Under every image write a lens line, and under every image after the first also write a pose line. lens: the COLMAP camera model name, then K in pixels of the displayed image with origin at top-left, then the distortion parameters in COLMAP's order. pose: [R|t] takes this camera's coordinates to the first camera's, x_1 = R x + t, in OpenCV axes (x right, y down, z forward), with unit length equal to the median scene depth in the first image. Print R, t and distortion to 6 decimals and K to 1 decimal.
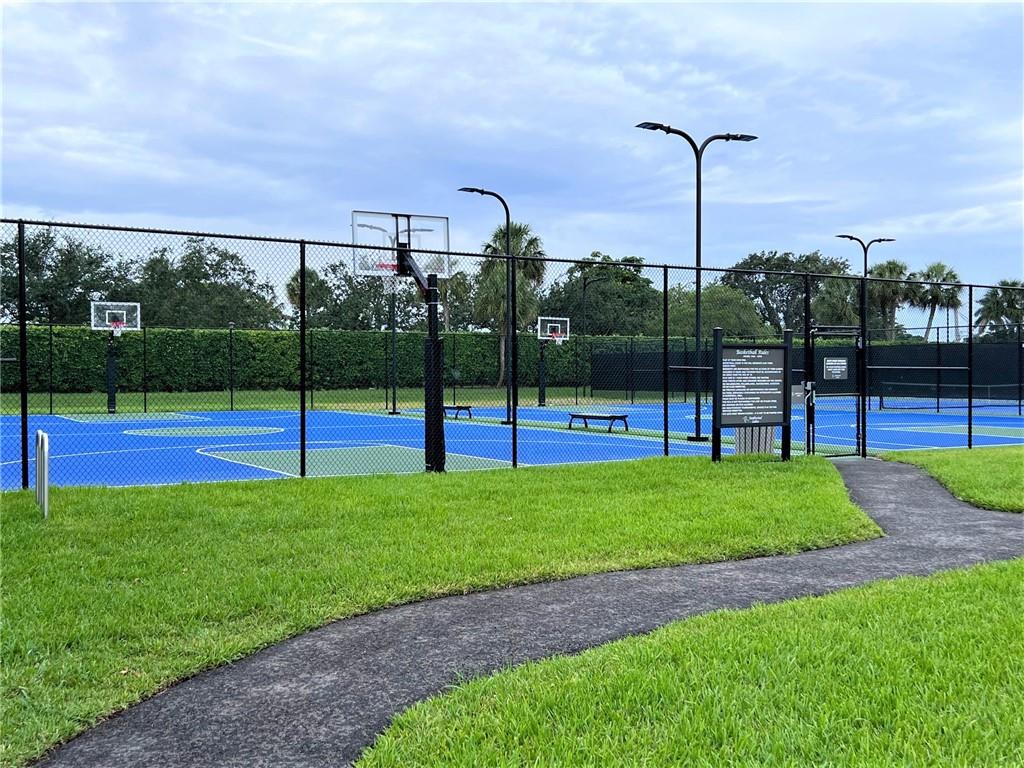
lens RADIAL K [[1059.5, 0, 510.4], [0, 1059.5, 386.9], [0, 0, 1]] dist [0.024729, 0.000000]
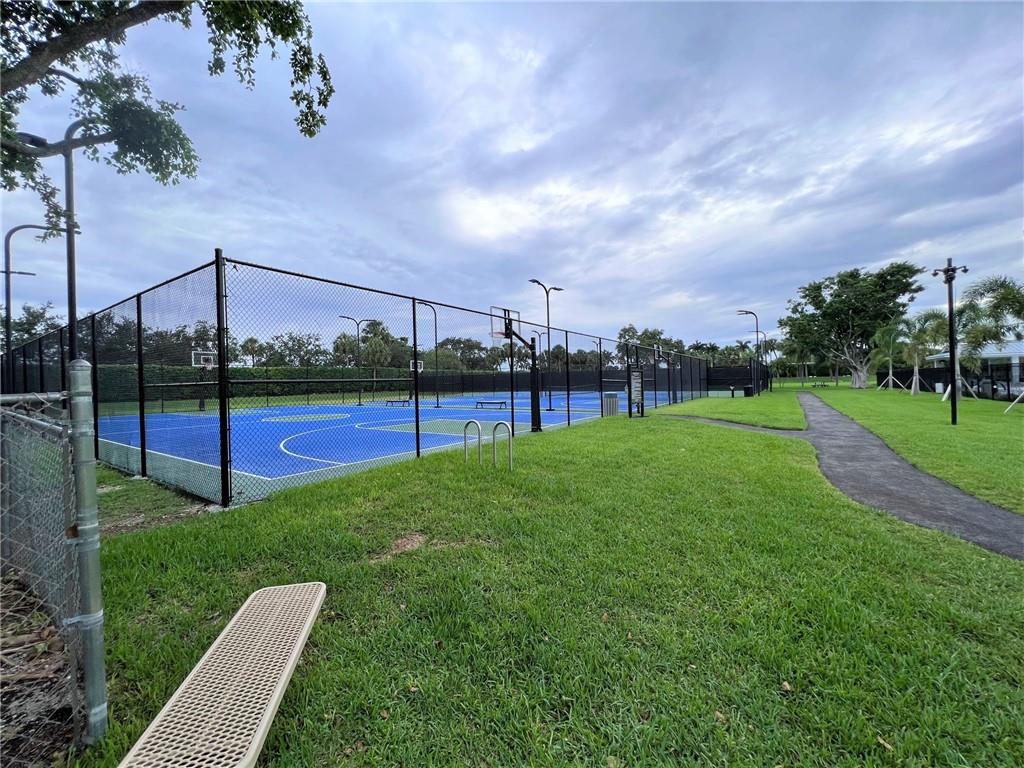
lens RADIAL K [[412.5, 0, 508.1], [0, 412.5, 381.7], [0, 0, 1]] dist [0.004062, 0.000082]
pose [[0.908058, -0.015599, 0.418555, -0.181157], [0.023808, 0.999613, -0.014397, -0.002515], [-0.418168, 0.023038, 0.908077, 0.103620]]
